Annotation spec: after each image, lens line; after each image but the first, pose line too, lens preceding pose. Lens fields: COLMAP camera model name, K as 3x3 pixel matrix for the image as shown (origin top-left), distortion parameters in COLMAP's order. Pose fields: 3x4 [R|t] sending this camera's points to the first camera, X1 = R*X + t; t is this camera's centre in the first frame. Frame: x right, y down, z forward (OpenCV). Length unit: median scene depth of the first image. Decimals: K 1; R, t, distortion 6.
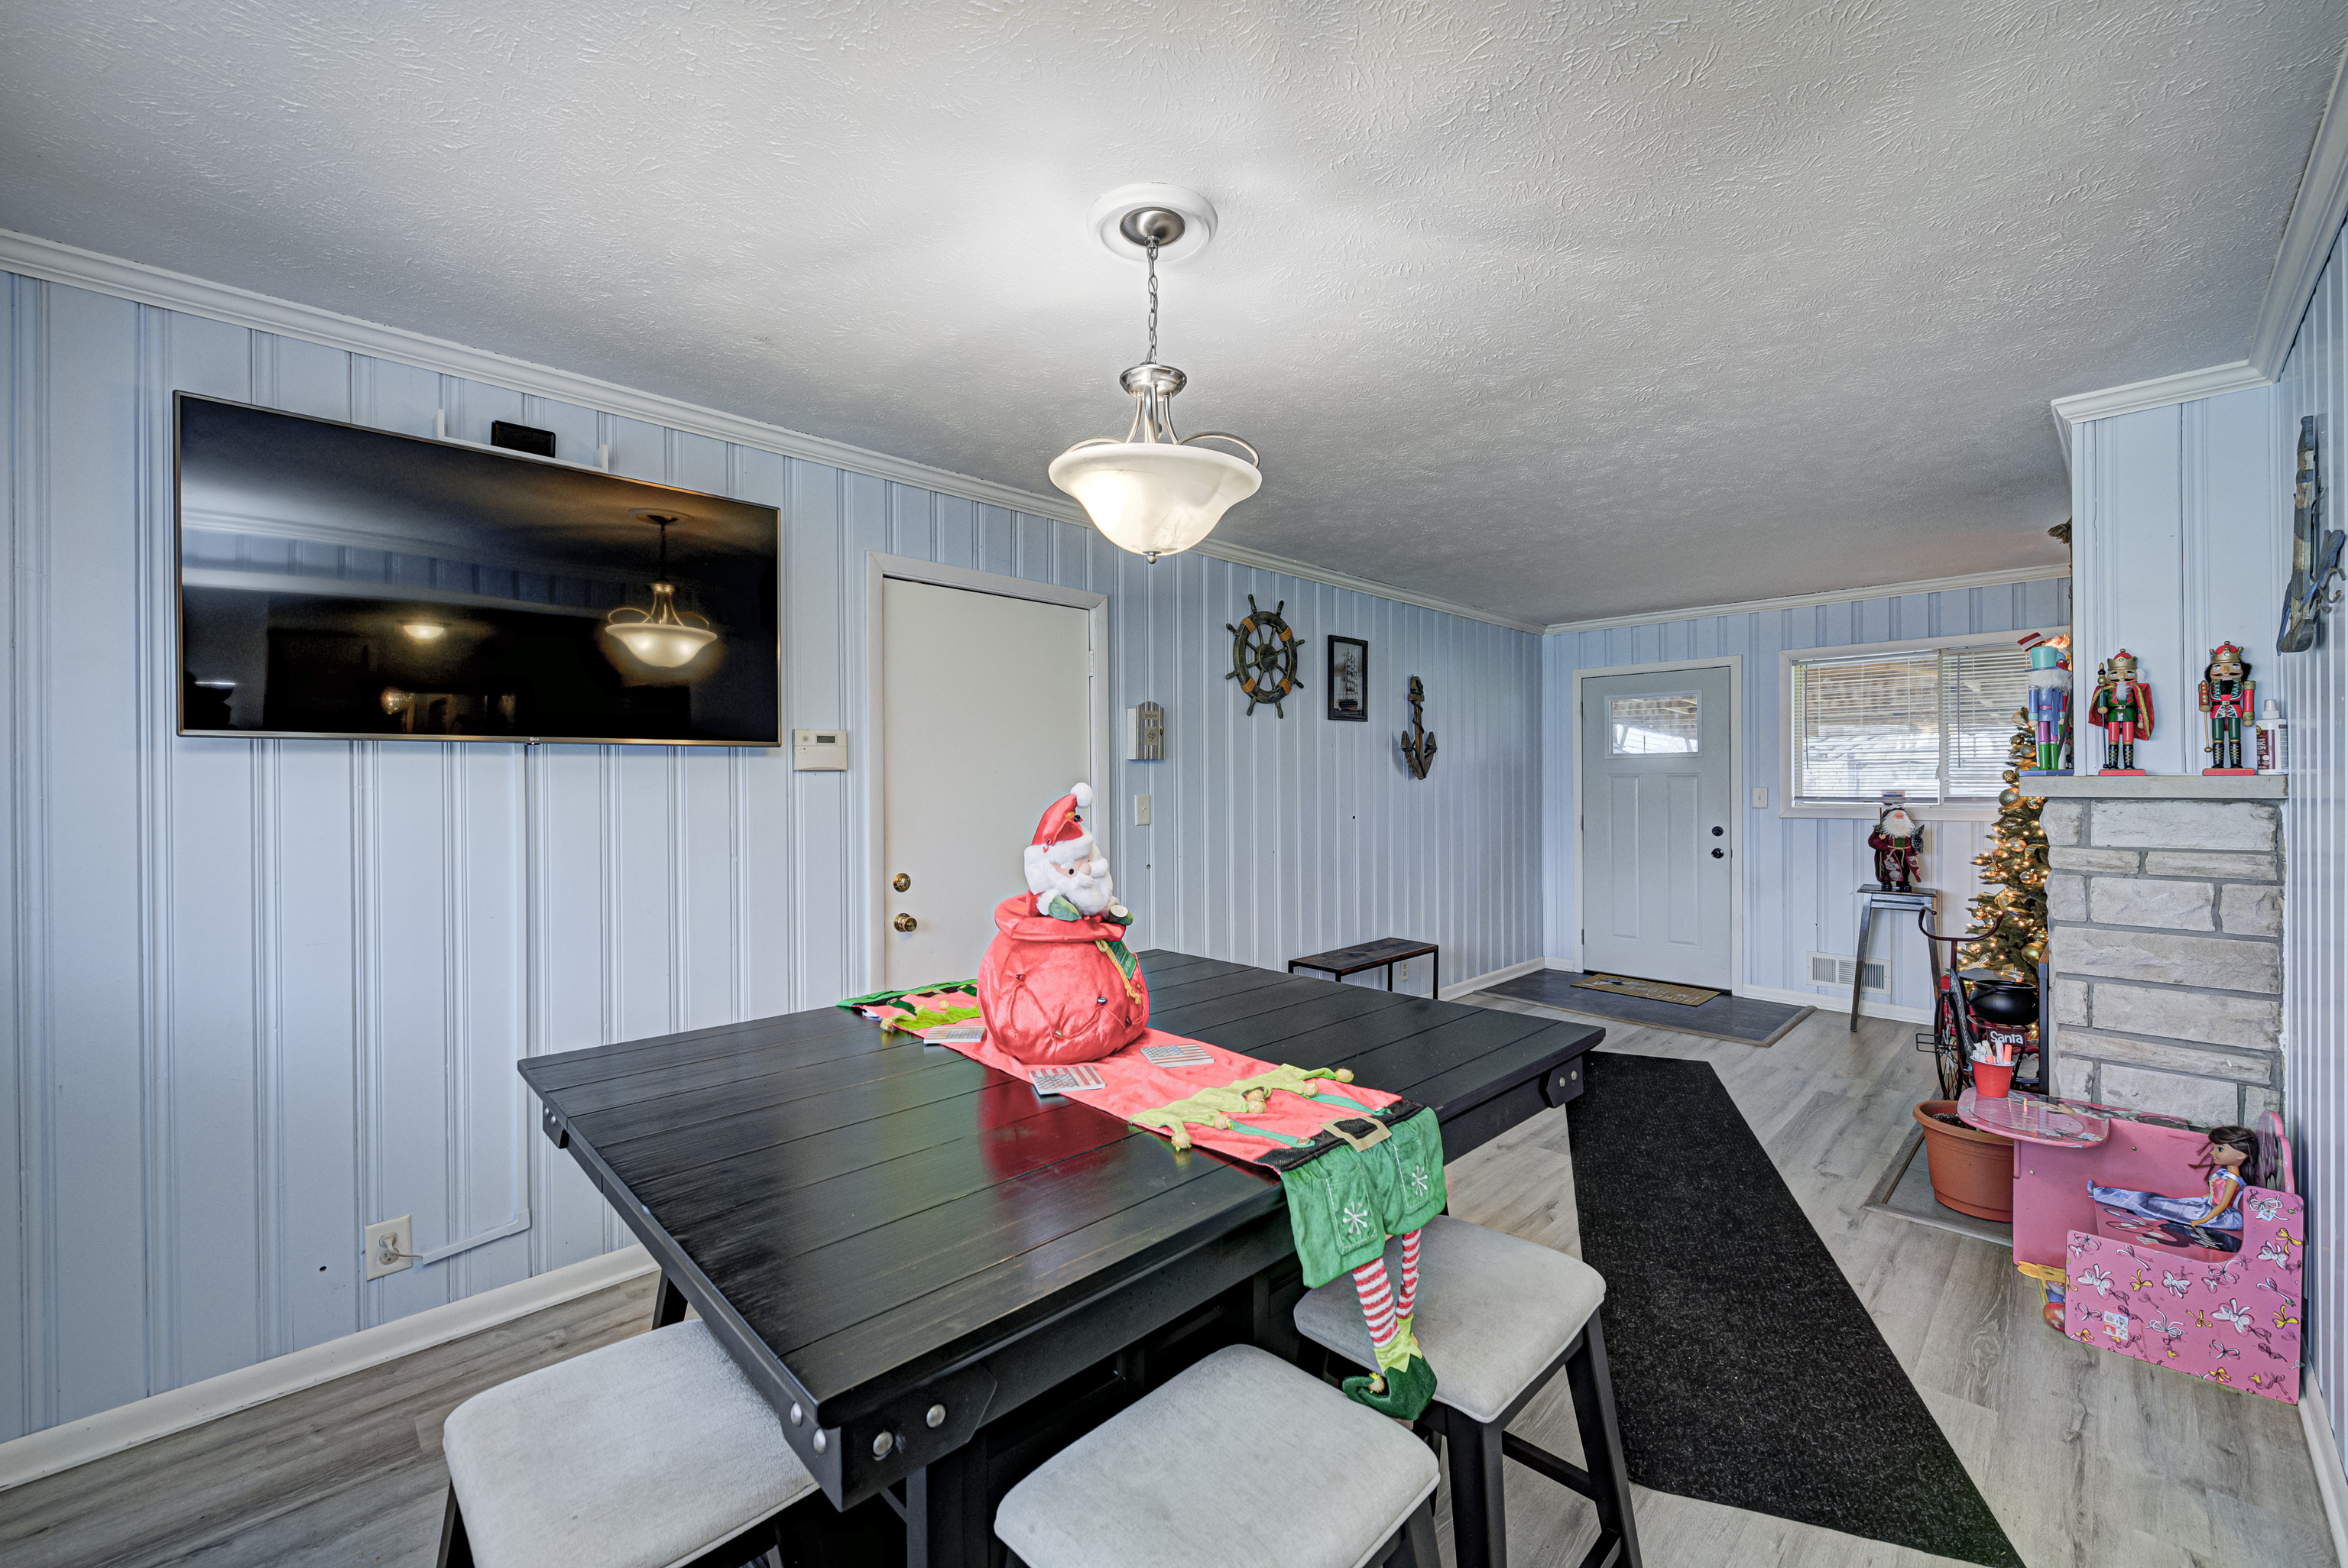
lens RADIAL K [[931.0, 0, 1173.9], [0, 931.0, 779.9], [0, 0, 1]] dist [-0.003310, -0.000451]
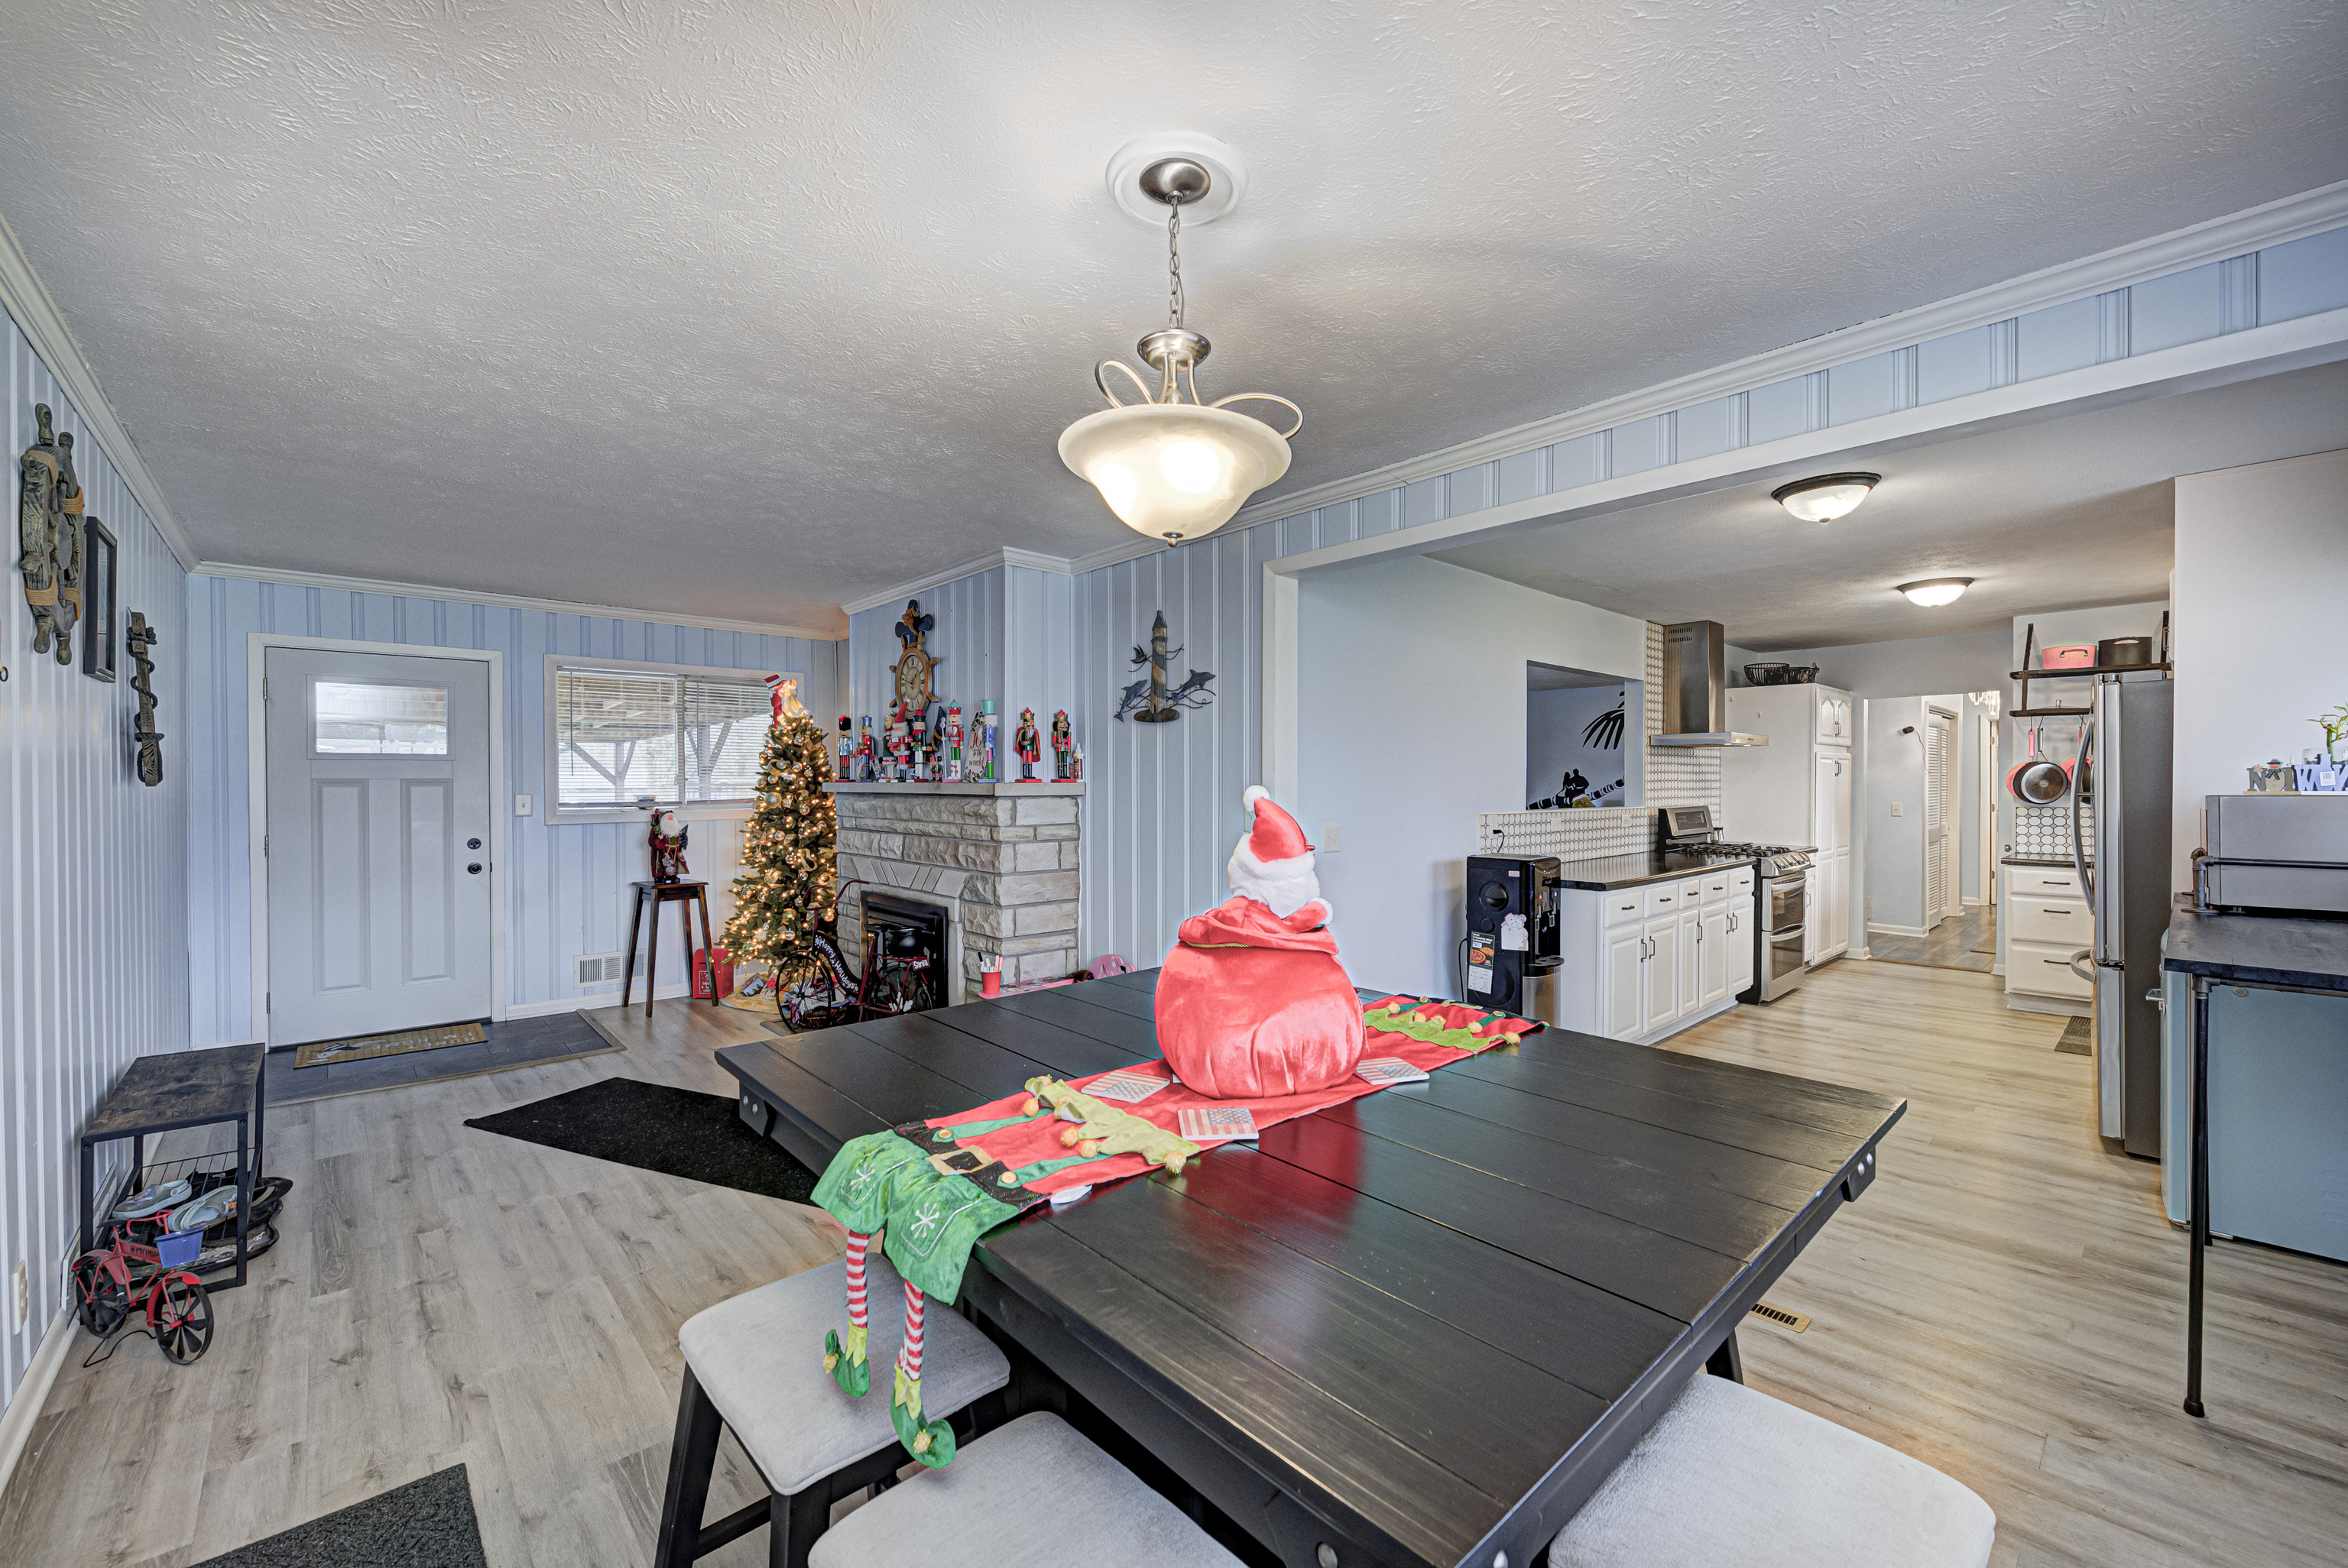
lens RADIAL K [[931.0, 0, 1172.2], [0, 931.0, 786.3], [0, 0, 1]] dist [-0.003310, -0.000451]
pose [[0.031775, -0.001178, 0.999494, -0.461013], [0.001969, 0.999997, 0.001116, 0.000215], [-0.999493, 0.001933, 0.031777, 0.479266]]
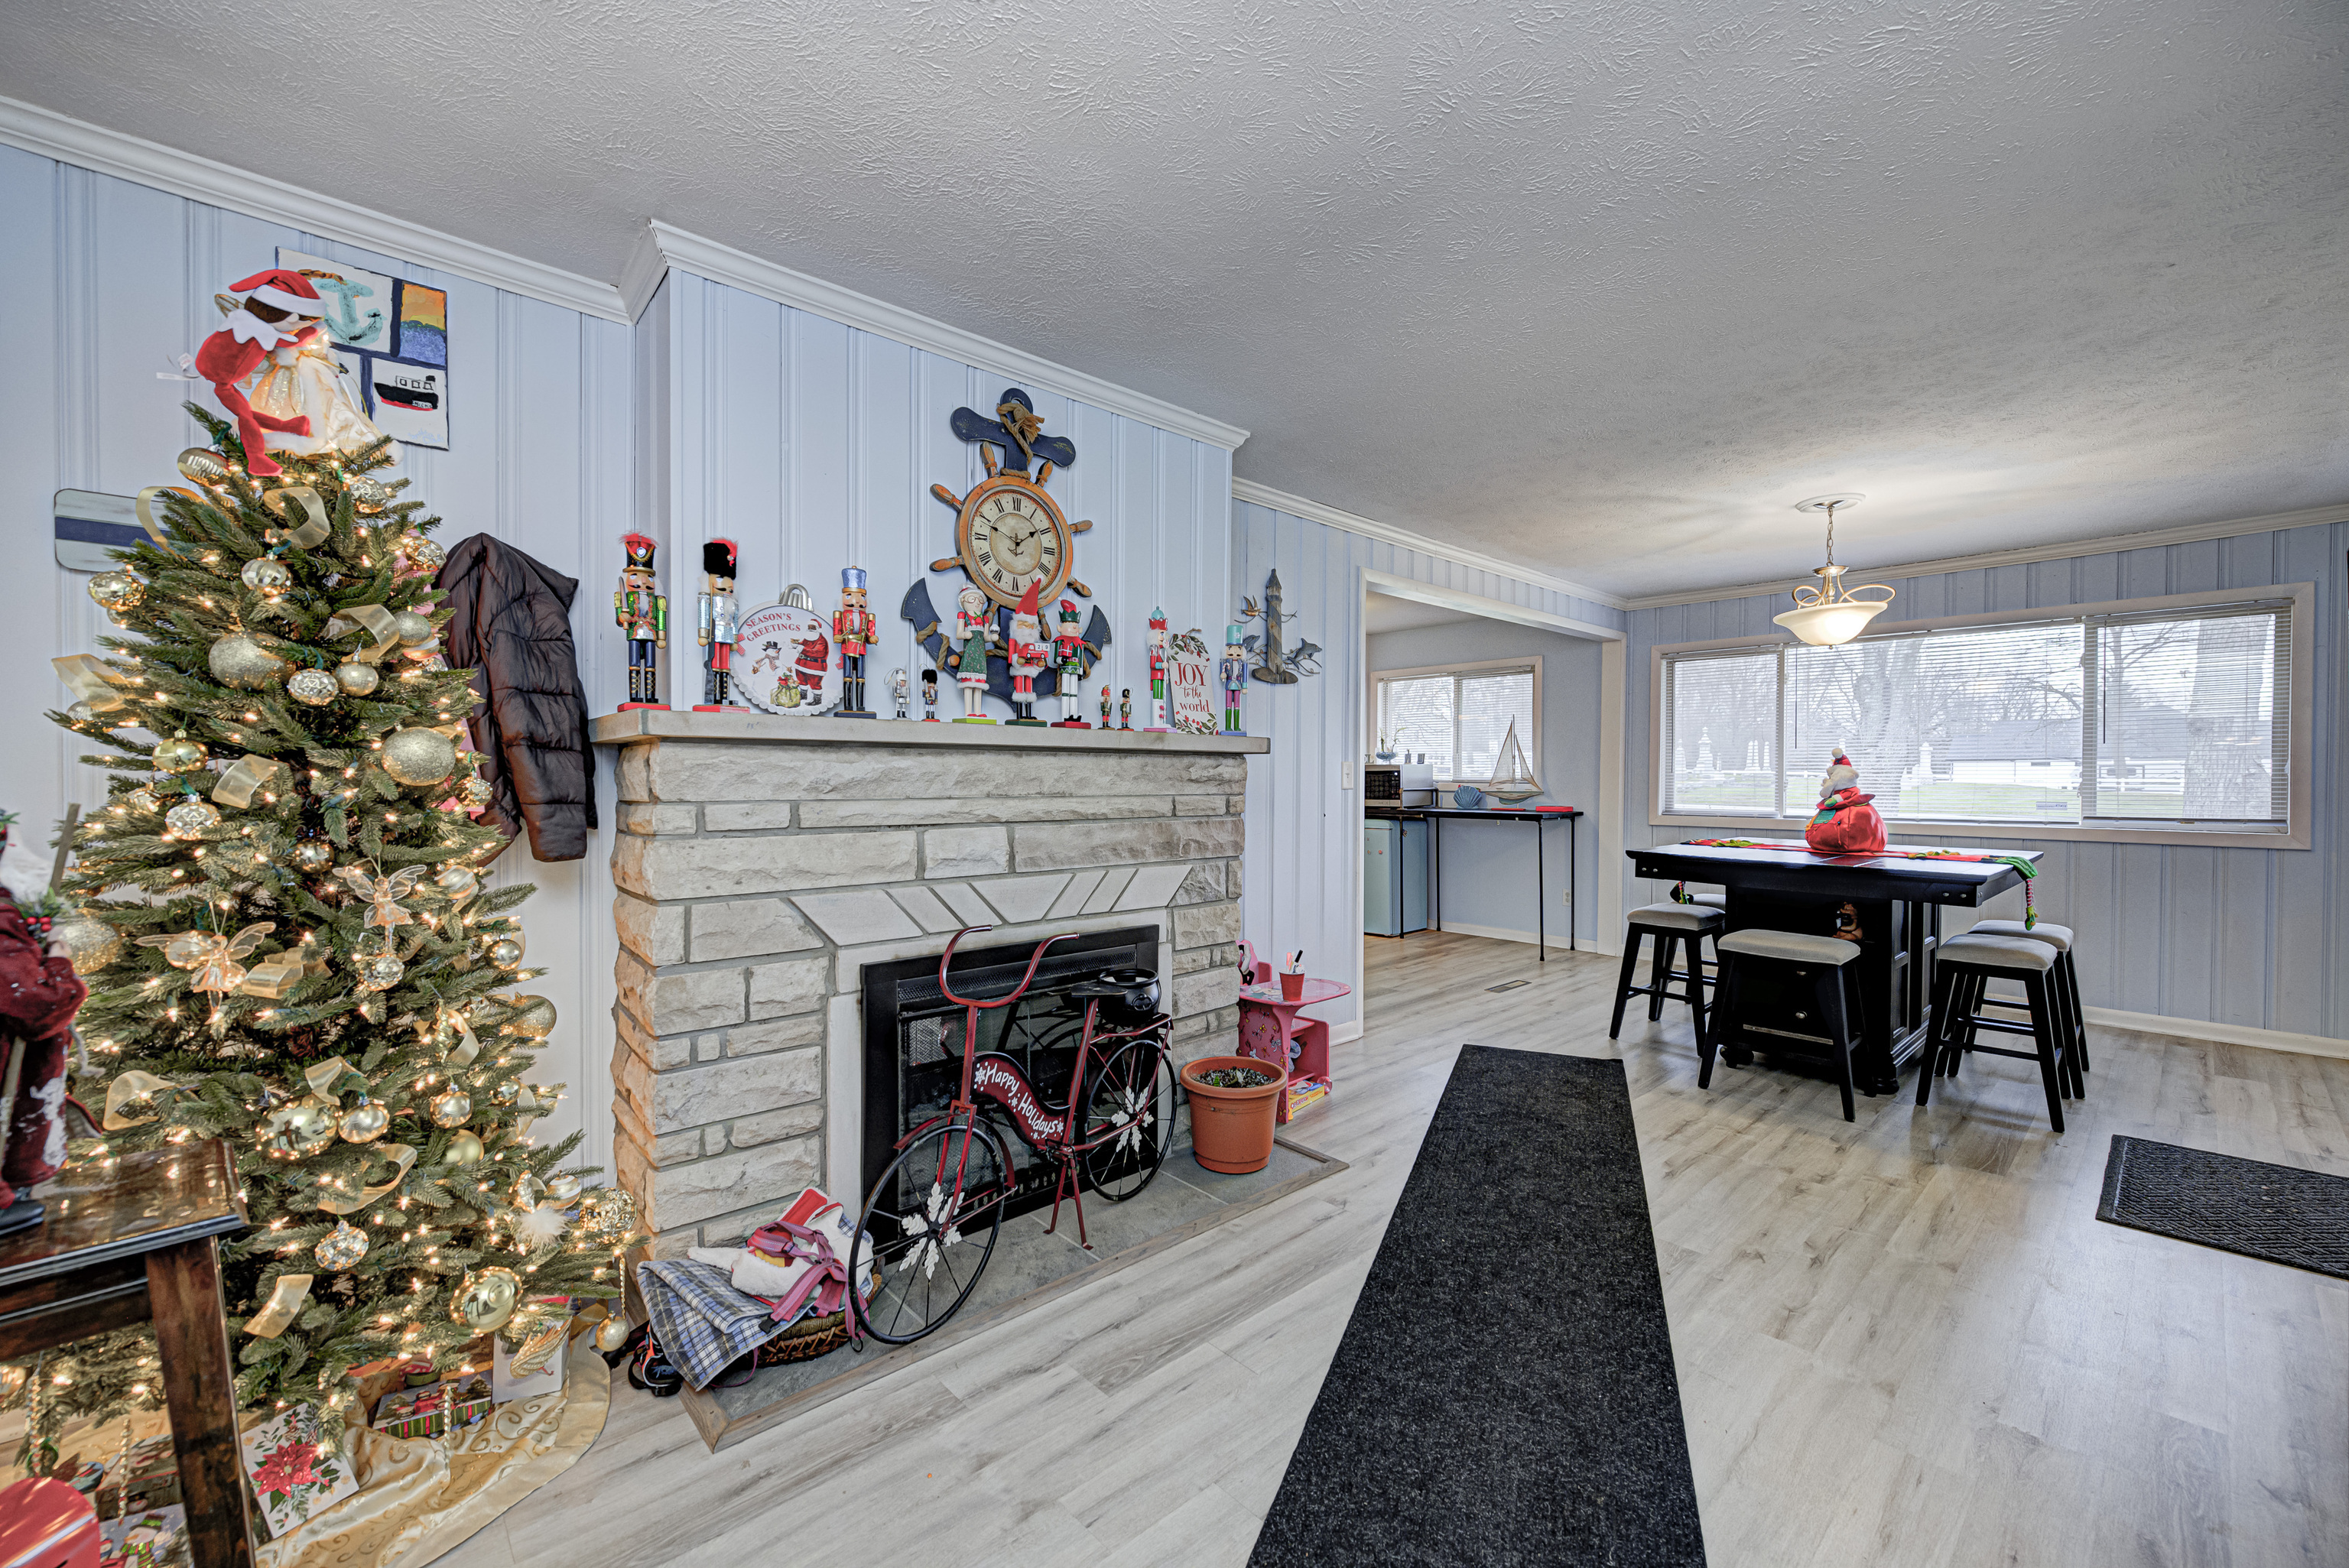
lens RADIAL K [[931.5, 0, 1177.0], [0, 931.5, 786.8], [0, 0, 1]] dist [-0.003310, -0.000451]
pose [[-0.999277, 0.001991, 0.037972, 0.722293], [0.002459, 0.999922, 0.012283, 0.033442], [-0.037945, 0.012367, -0.999203, 1.626480]]
